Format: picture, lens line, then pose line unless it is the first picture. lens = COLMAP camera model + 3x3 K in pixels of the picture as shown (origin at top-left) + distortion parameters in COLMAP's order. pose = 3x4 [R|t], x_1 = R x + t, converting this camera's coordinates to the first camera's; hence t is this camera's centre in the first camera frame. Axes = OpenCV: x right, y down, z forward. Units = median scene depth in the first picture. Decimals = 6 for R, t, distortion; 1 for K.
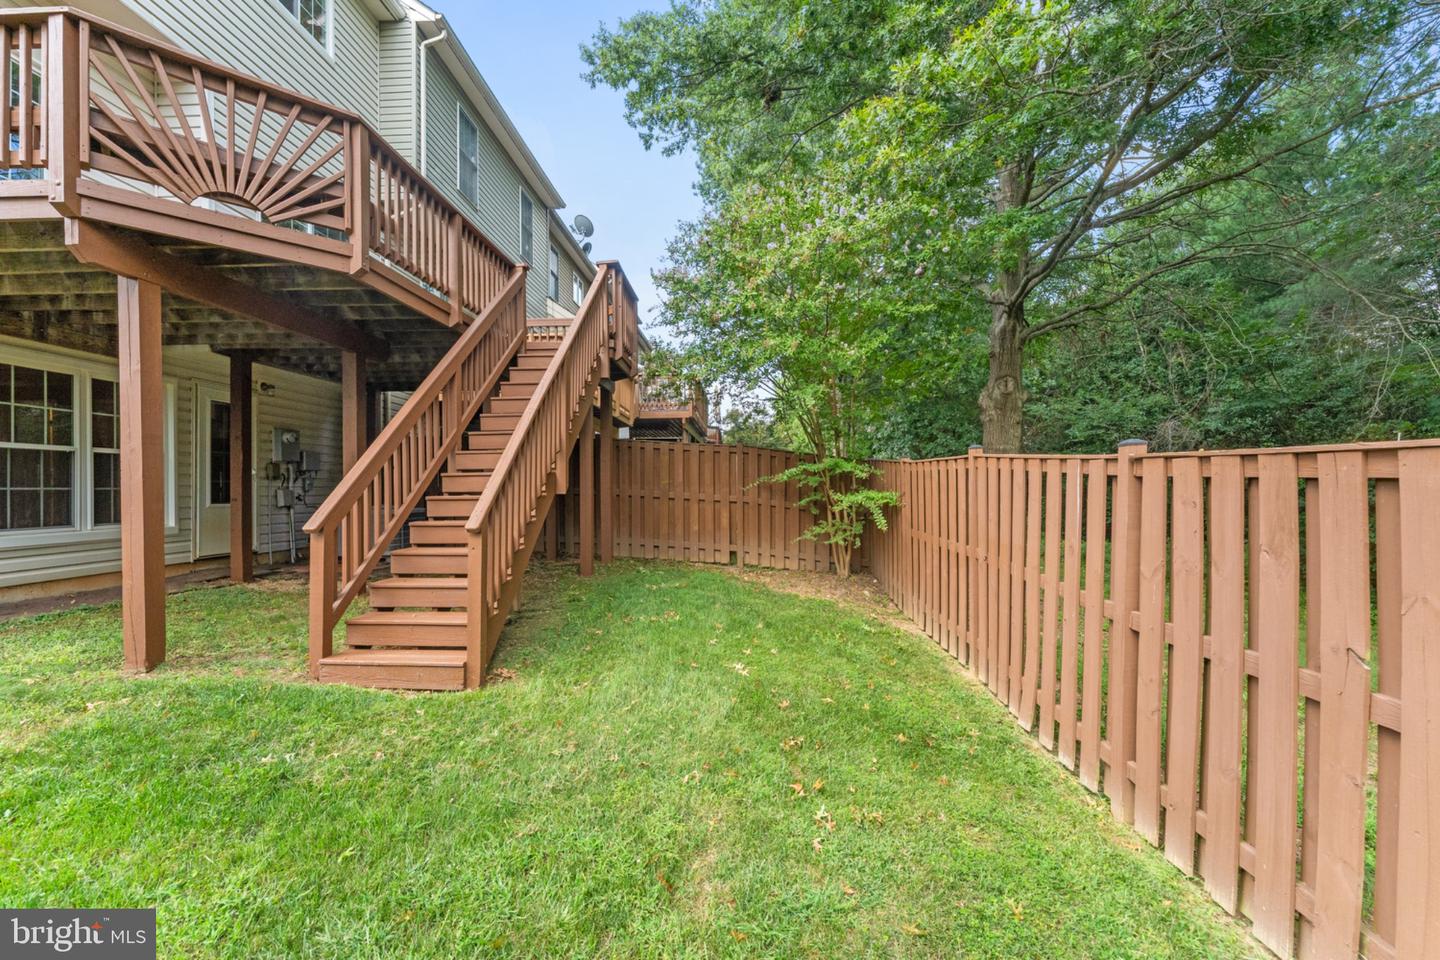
lens RADIAL K [[583.0, 0, 735.4], [0, 583.0, 489.7], [0, 0, 1]] dist [-0.003060, 0.001280]
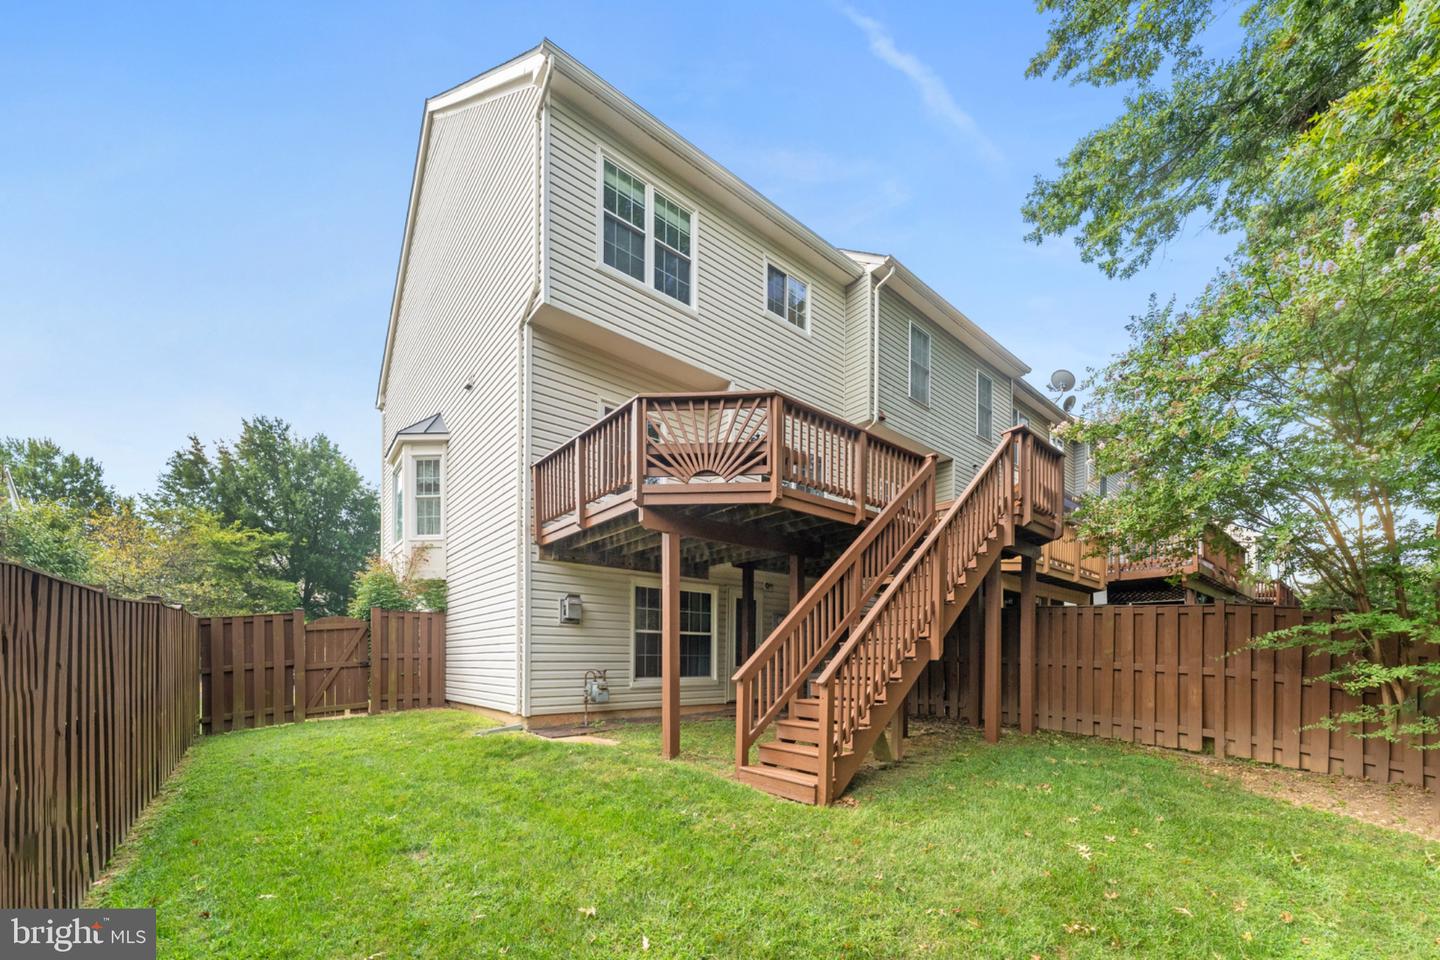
lens RADIAL K [[583.0, 0, 750.1], [0, 583.0, 661.5], [0, 0, 1]] dist [-0.003060, 0.001280]
pose [[0.676898, 0.005348, -0.736057, 0.333889], [-0.009047, 0.999959, -0.001054, 0.018162], [0.736021, 0.007373, 0.676919, 0.000311]]
